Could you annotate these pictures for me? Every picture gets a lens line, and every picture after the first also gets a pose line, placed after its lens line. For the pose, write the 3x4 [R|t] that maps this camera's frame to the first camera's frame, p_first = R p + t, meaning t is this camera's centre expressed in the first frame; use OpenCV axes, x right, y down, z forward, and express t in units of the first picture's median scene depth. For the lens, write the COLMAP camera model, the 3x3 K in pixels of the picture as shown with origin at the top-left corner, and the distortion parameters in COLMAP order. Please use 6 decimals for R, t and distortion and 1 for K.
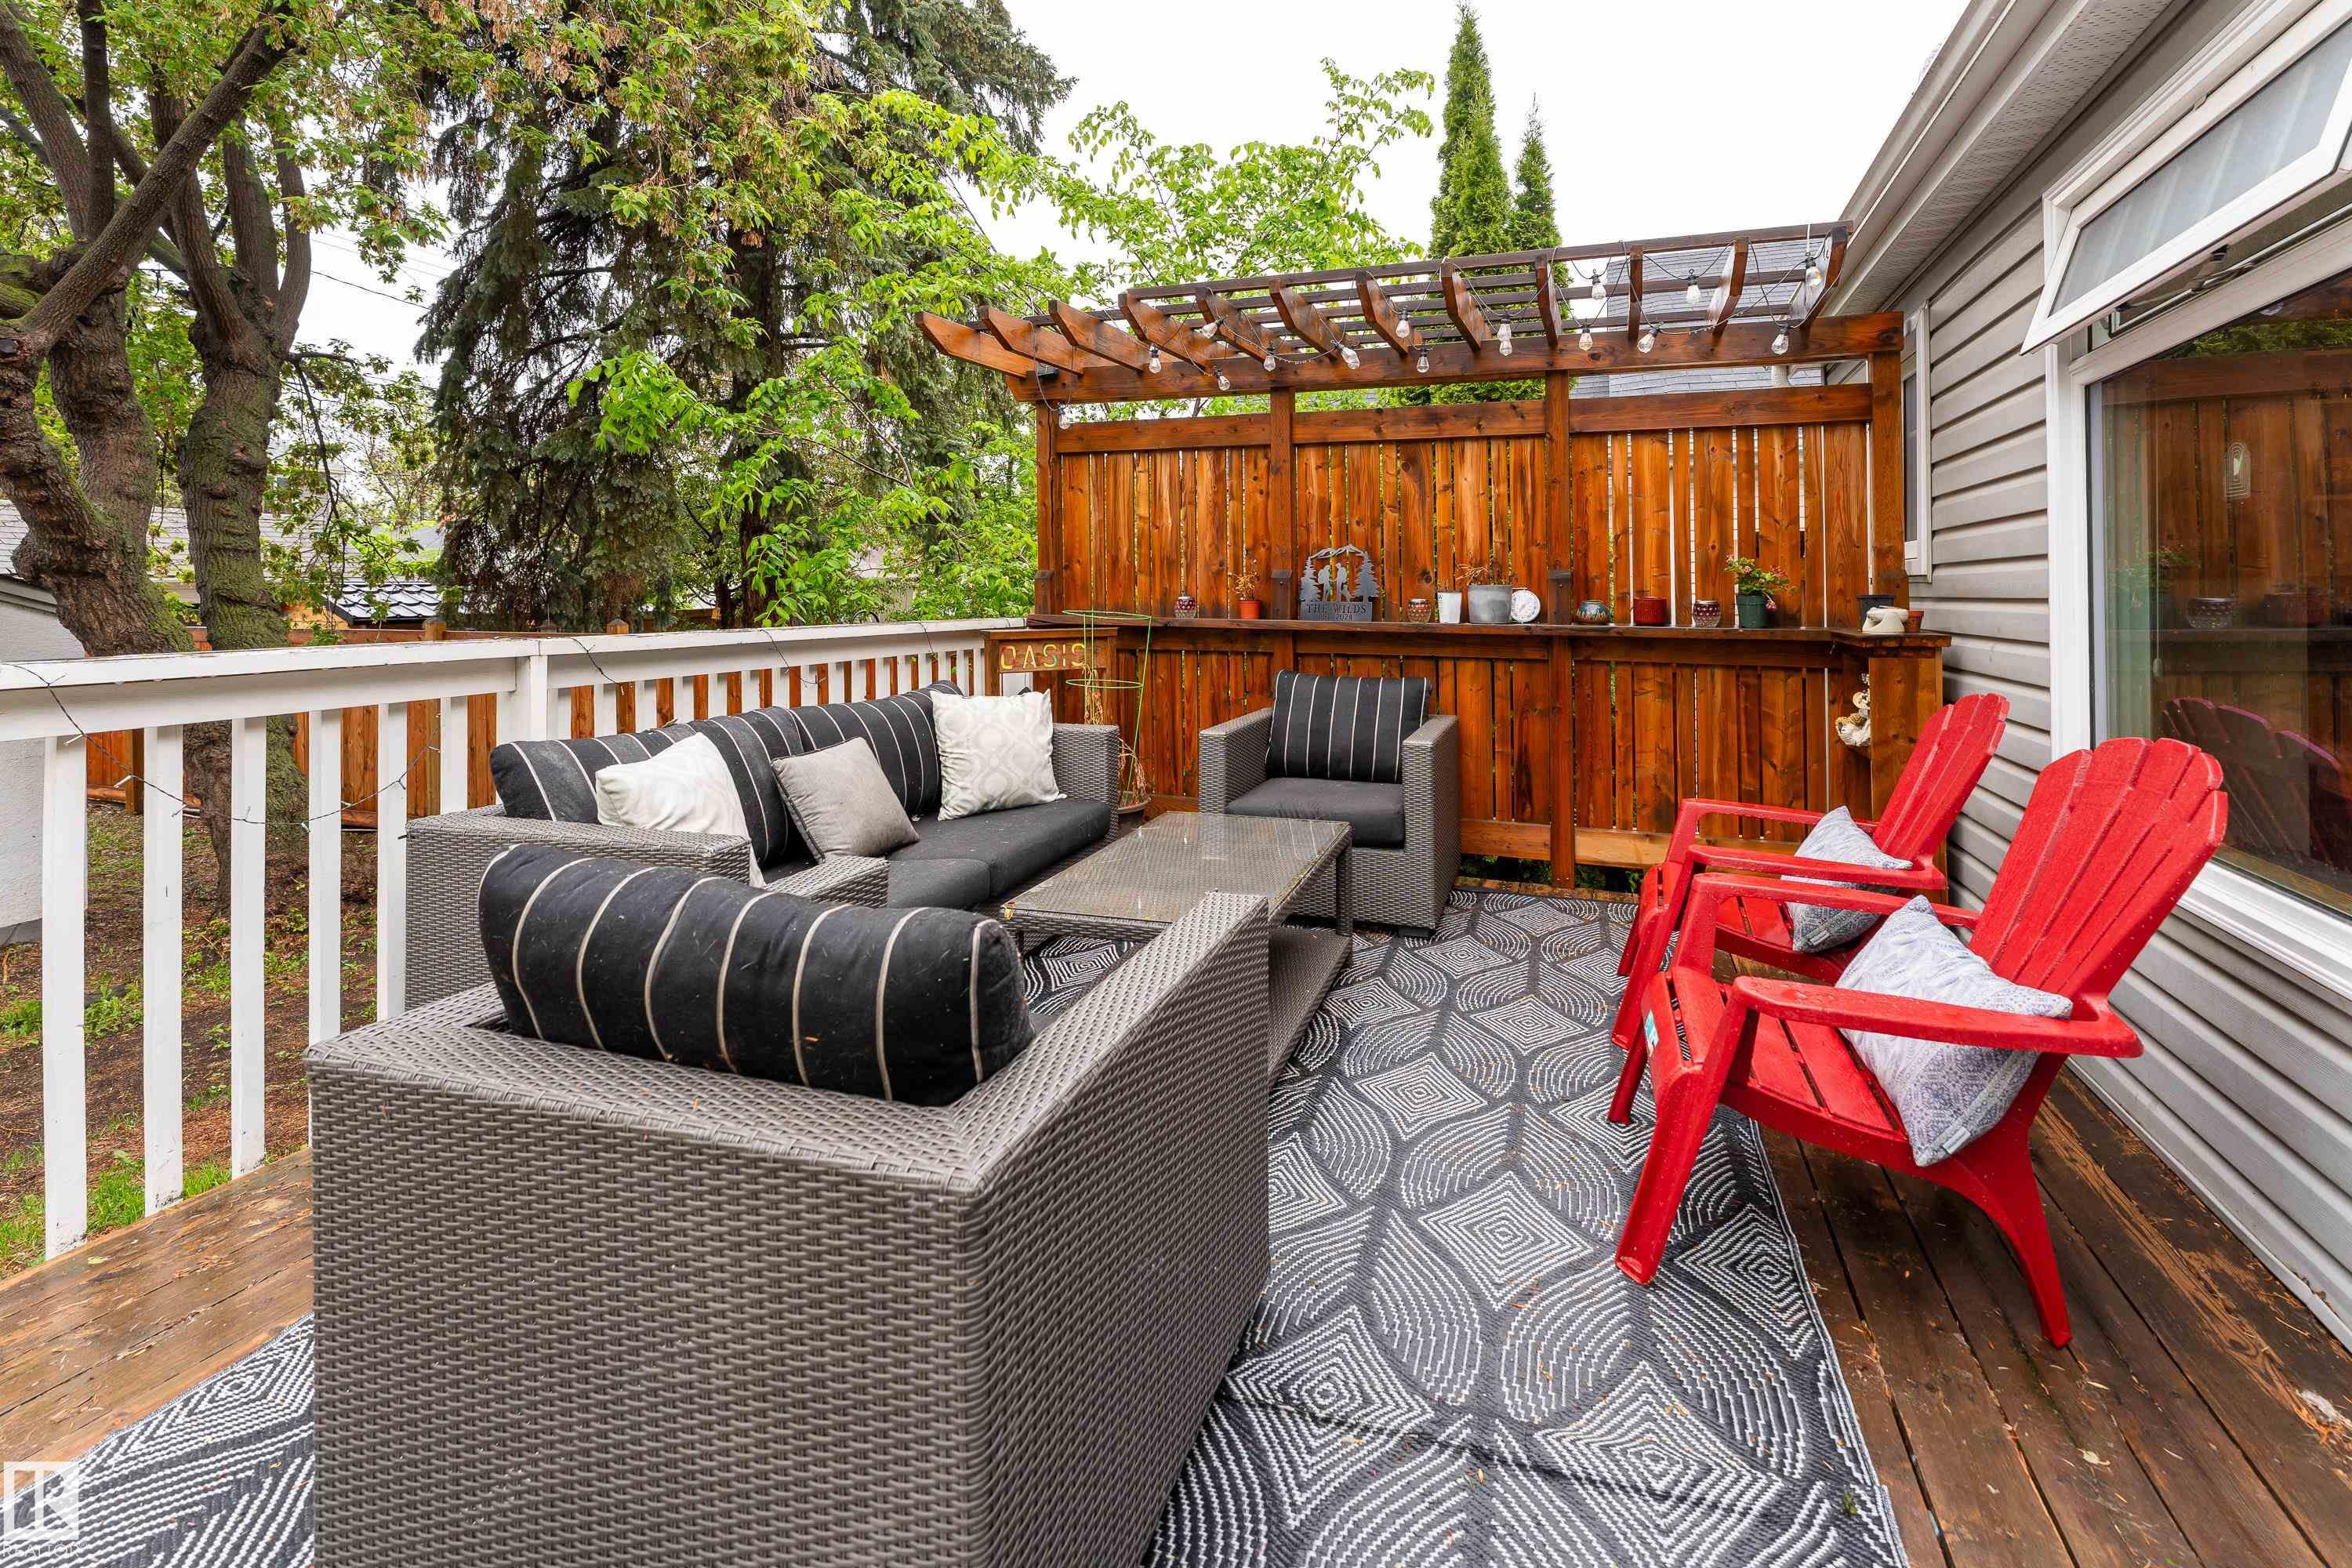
lens RADIAL K [[947.6, 0, 1173.4], [0, 947.6, 754.8], [0, 0, 1]] dist [-0.000795, 0.000111]
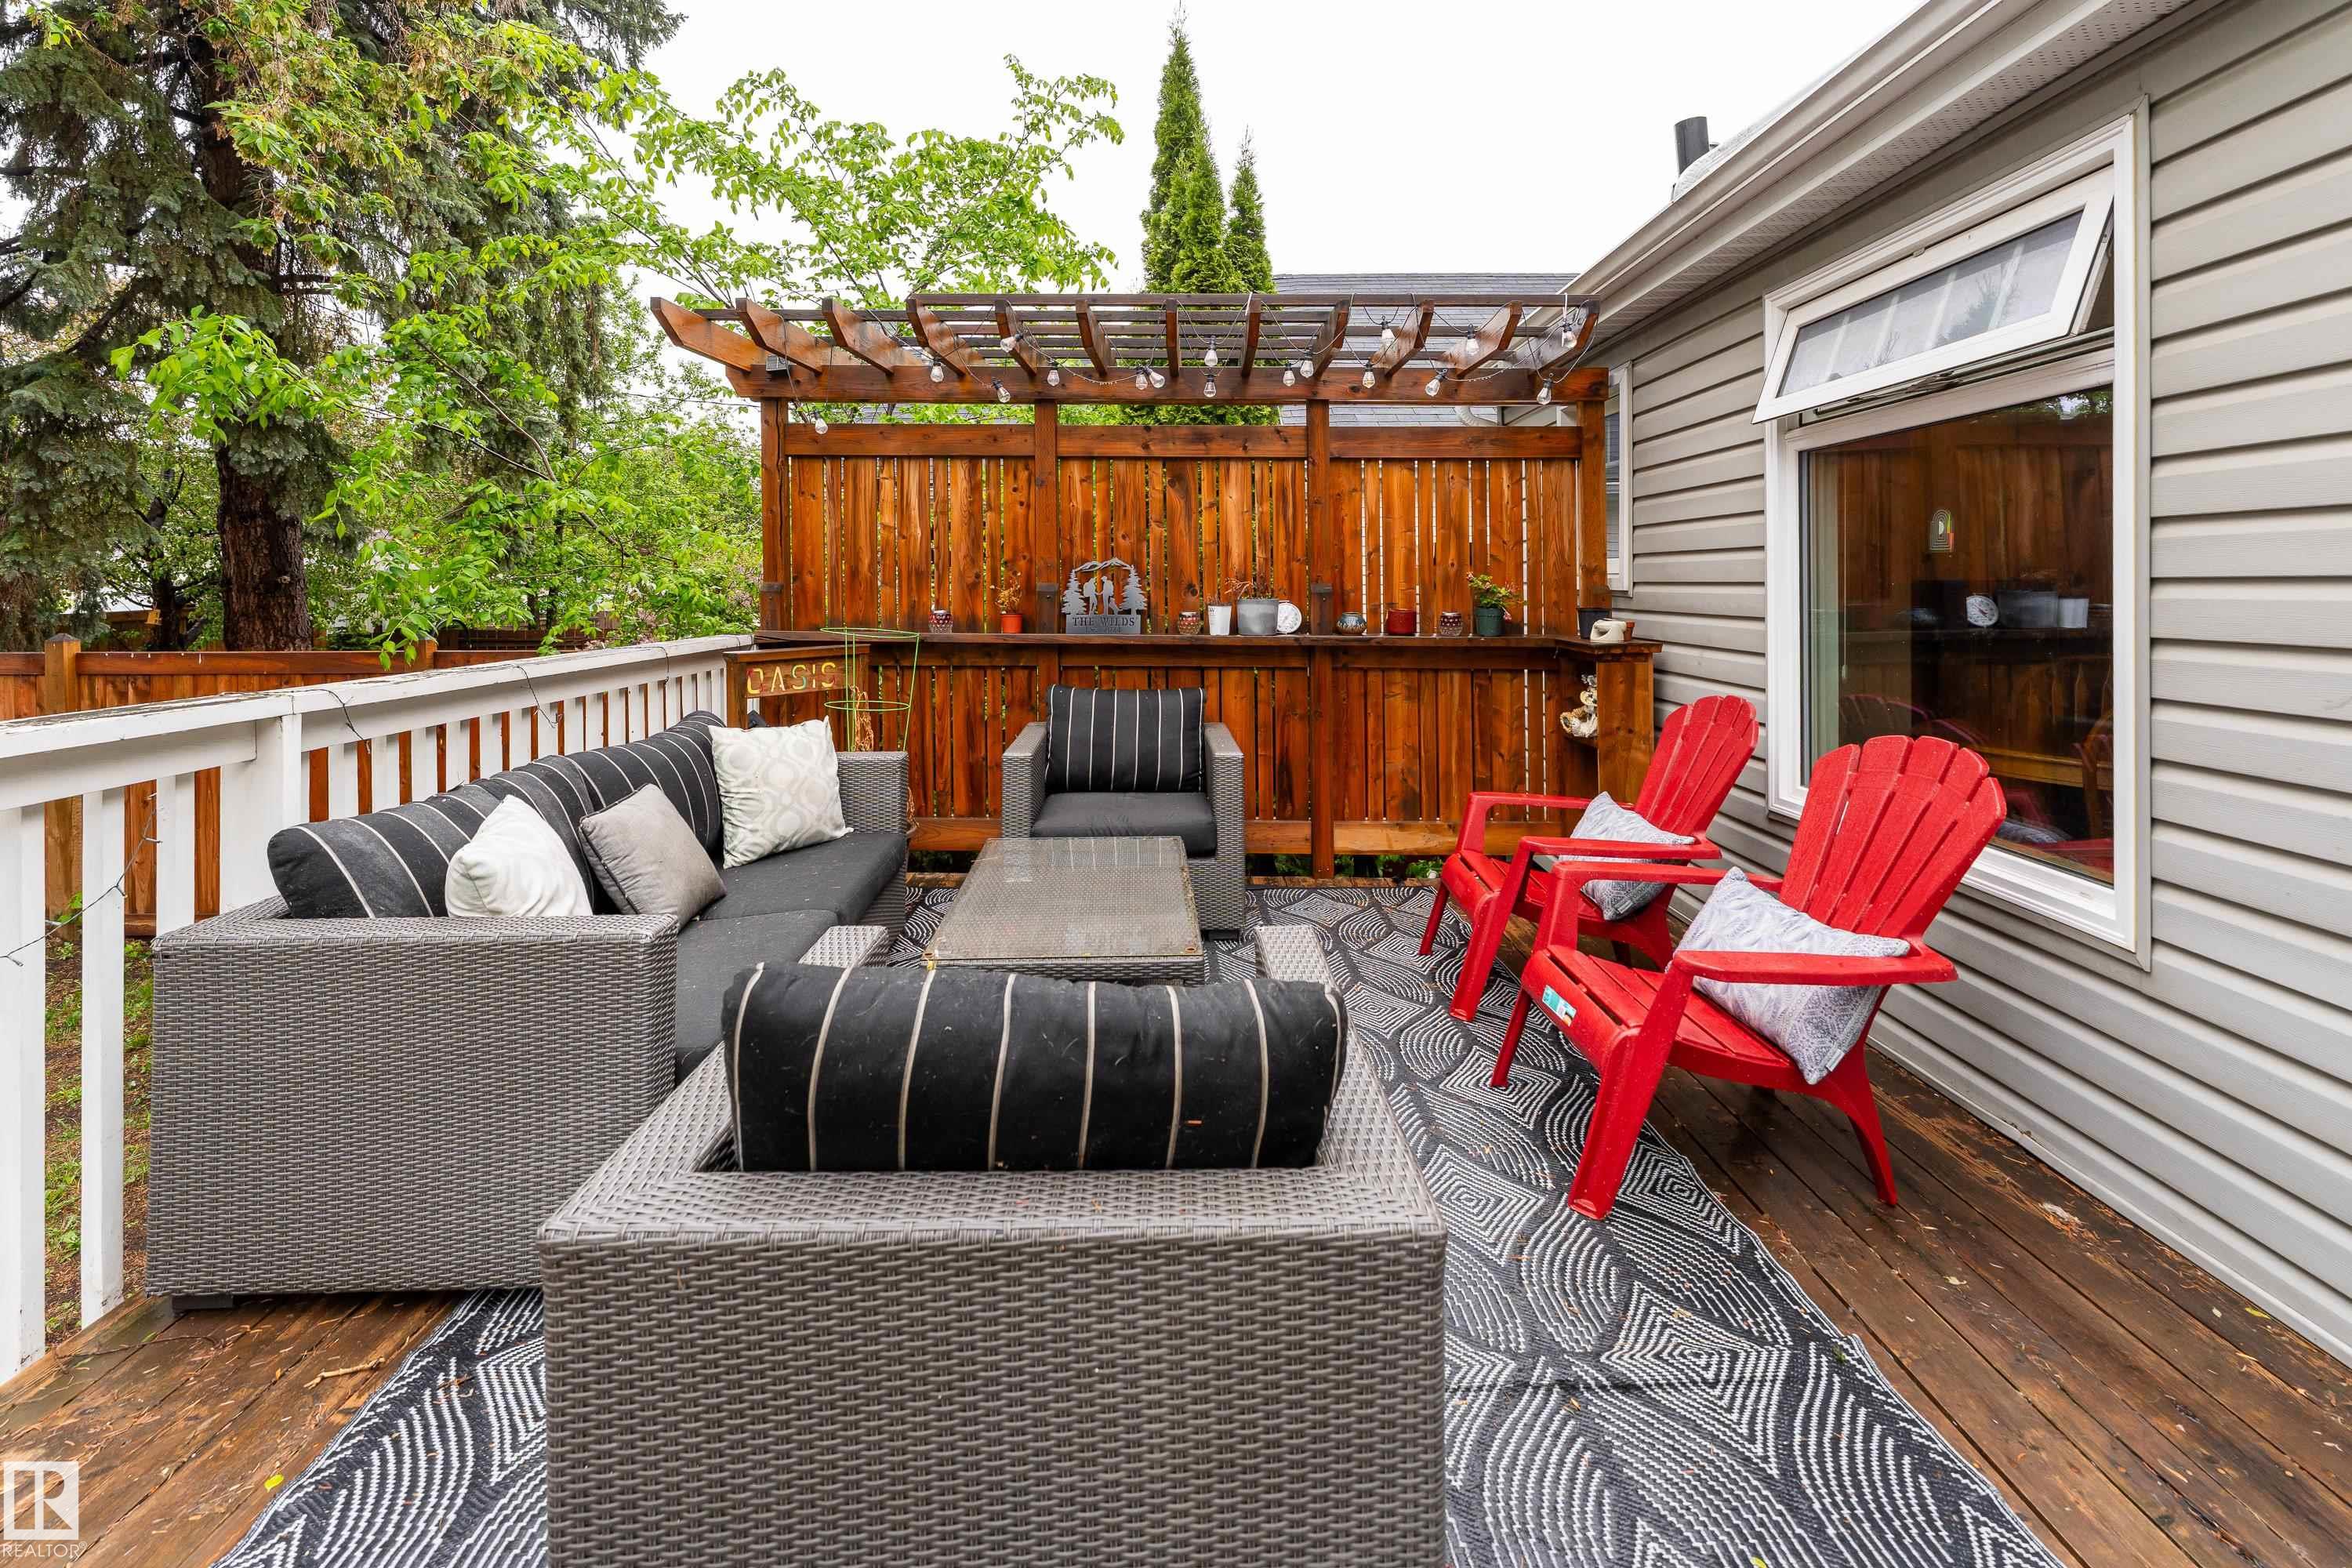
lens RADIAL K [[973.1, 0, 1134.0], [0, 973.1, 771.2], [0, 0, 1]] dist [0.000817, 0.000108]
pose [[0.958112, -0.060009, 0.280035, -0.132900], [0.056973, 0.998195, 0.018979, -0.019311], [-0.280668, -0.002230, 0.959802, 0.000935]]
